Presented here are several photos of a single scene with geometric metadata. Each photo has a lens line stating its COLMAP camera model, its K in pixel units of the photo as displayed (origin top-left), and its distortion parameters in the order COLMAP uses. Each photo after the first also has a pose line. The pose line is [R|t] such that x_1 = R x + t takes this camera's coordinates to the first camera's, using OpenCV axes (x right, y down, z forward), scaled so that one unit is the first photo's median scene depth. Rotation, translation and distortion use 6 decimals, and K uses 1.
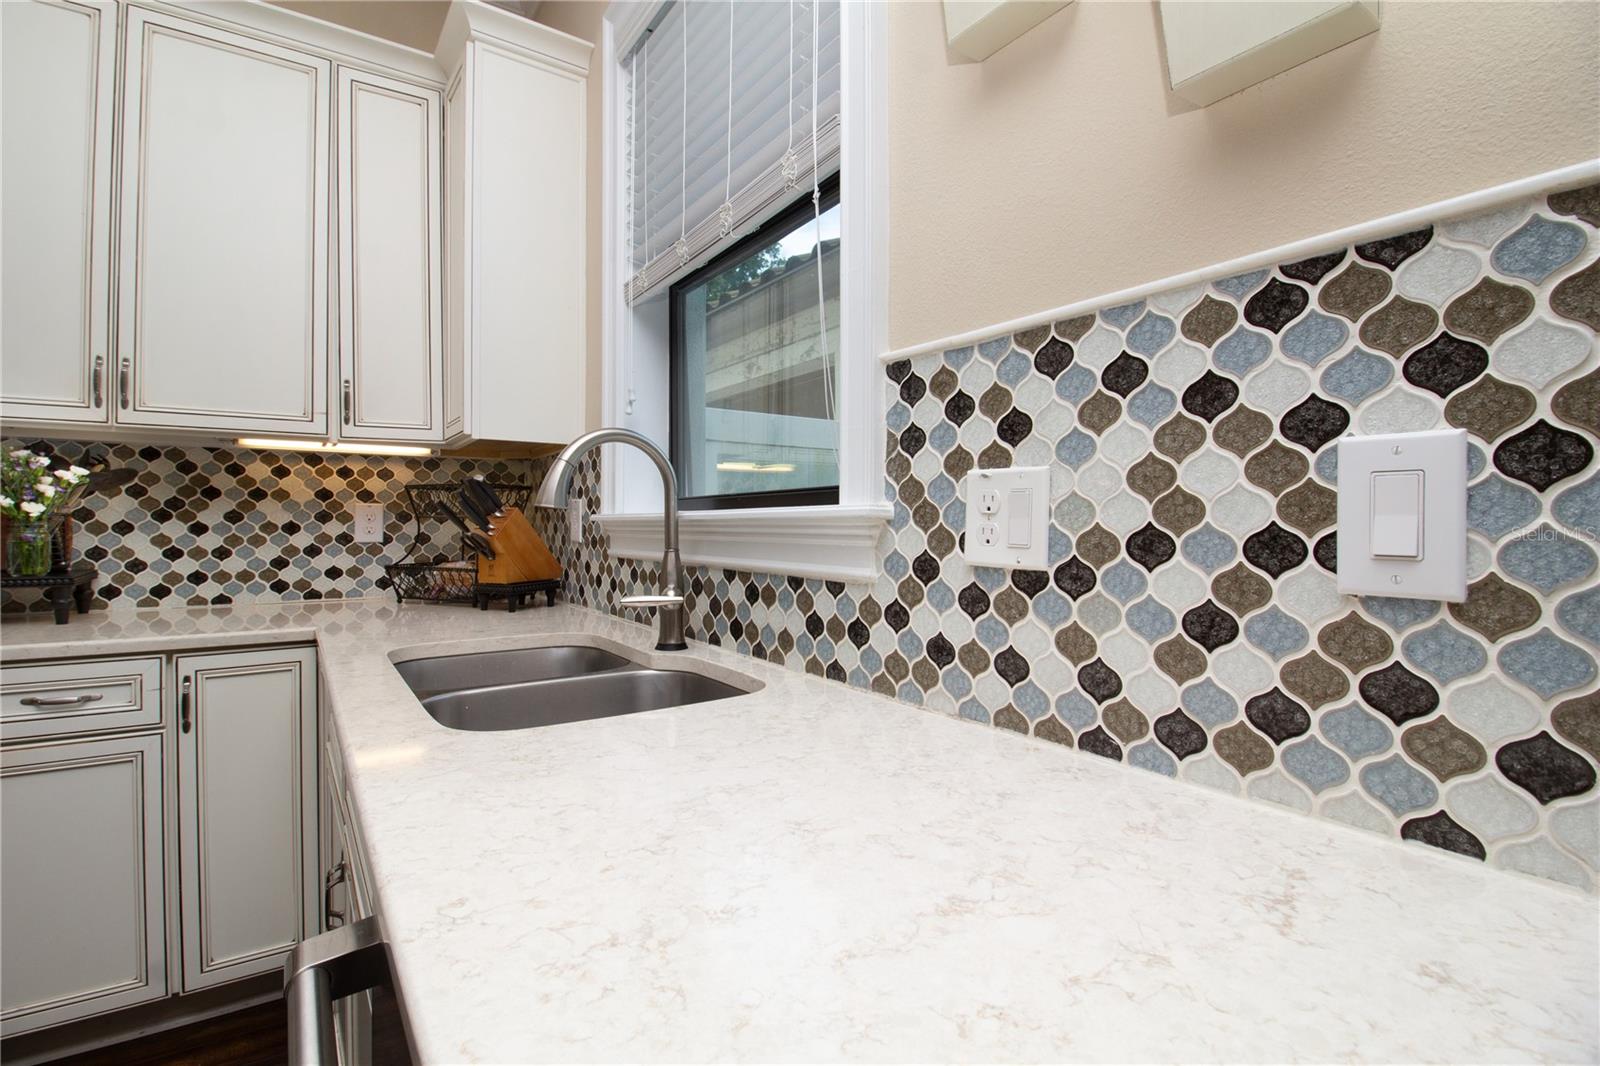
lens RADIAL K [[734.8, 0, 791.0], [0, 734.8, 517.5], [0, 0, 1]] dist [-0.013551, -0.006816]
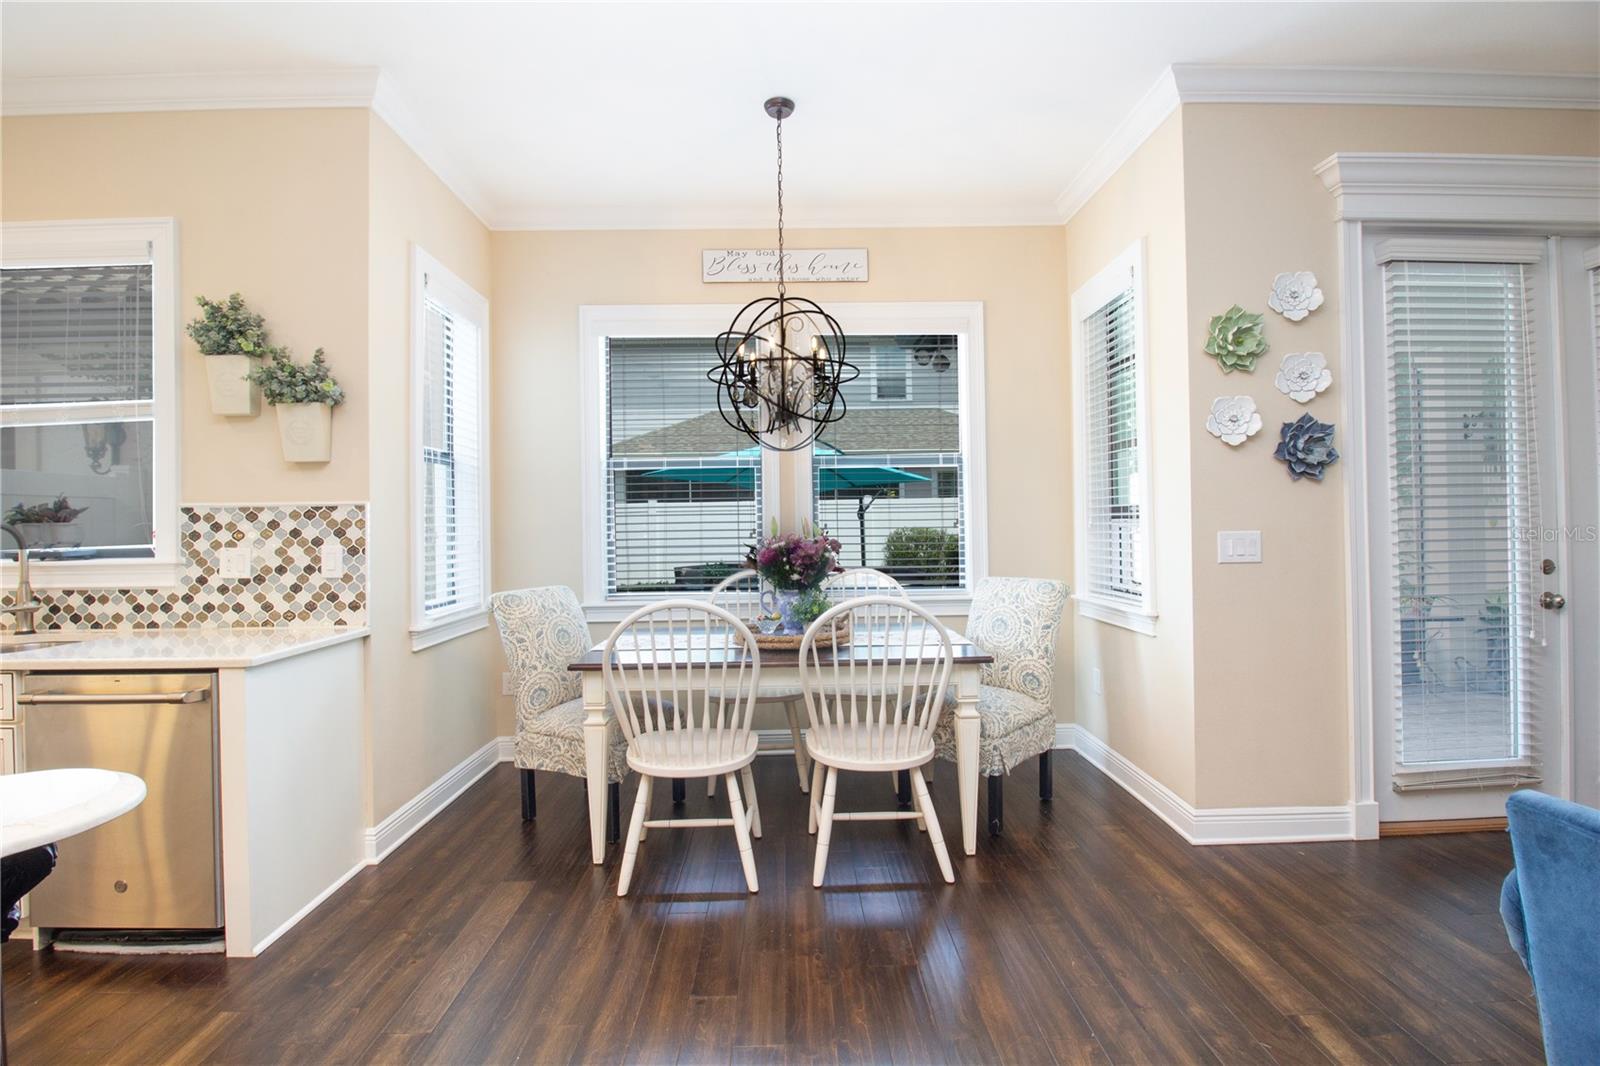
lens RADIAL K [[734.8, 0, 802.9], [0, 734.8, 519.8], [0, 0, 1]] dist [-0.013551, -0.006816]
pose [[0.541478, -0.005586, 0.840697, -1.086012], [0.008292, 0.999965, 0.001303, -0.180012], [-0.840674, 0.006266, 0.541505, -2.953606]]
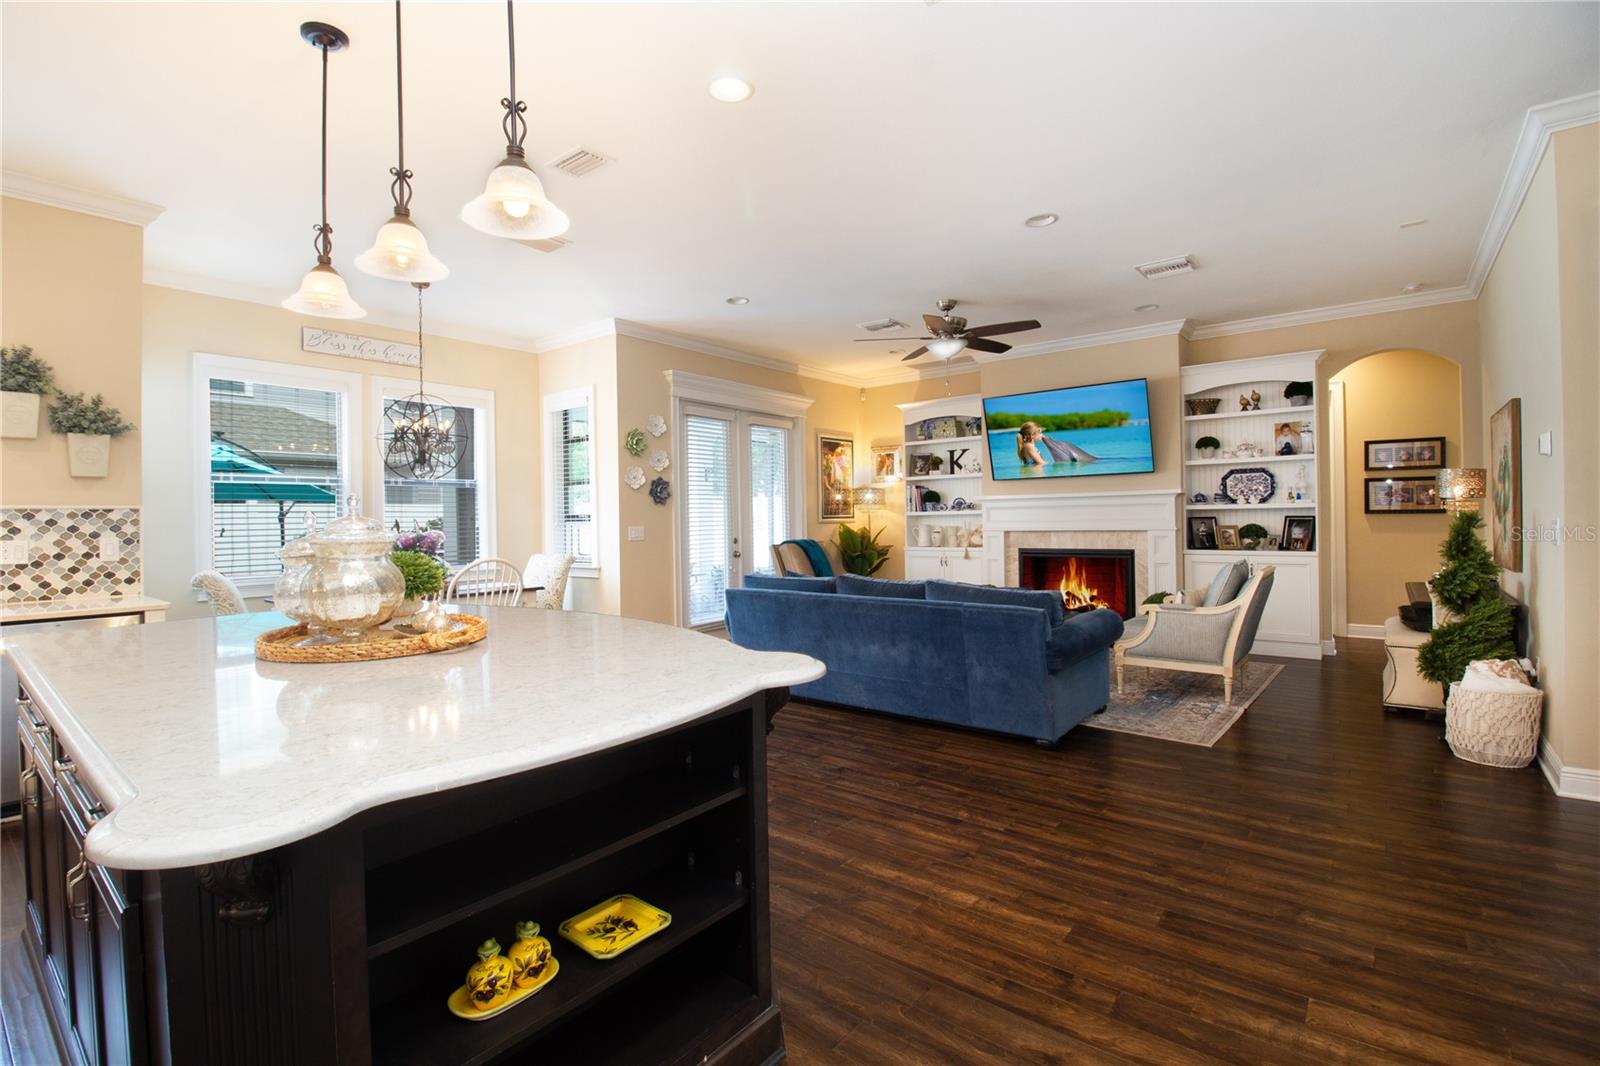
lens RADIAL K [[734.8, 0, 790.6], [0, 734.8, 529.0], [0, 0, 1]] dist [-0.013551, -0.006816]
pose [[-0.291826, -0.009086, 0.956428, -5.033618], [0.005173, 0.999925, 0.011078, -0.158849], [-0.956457, 0.008180, -0.291757, -2.115864]]
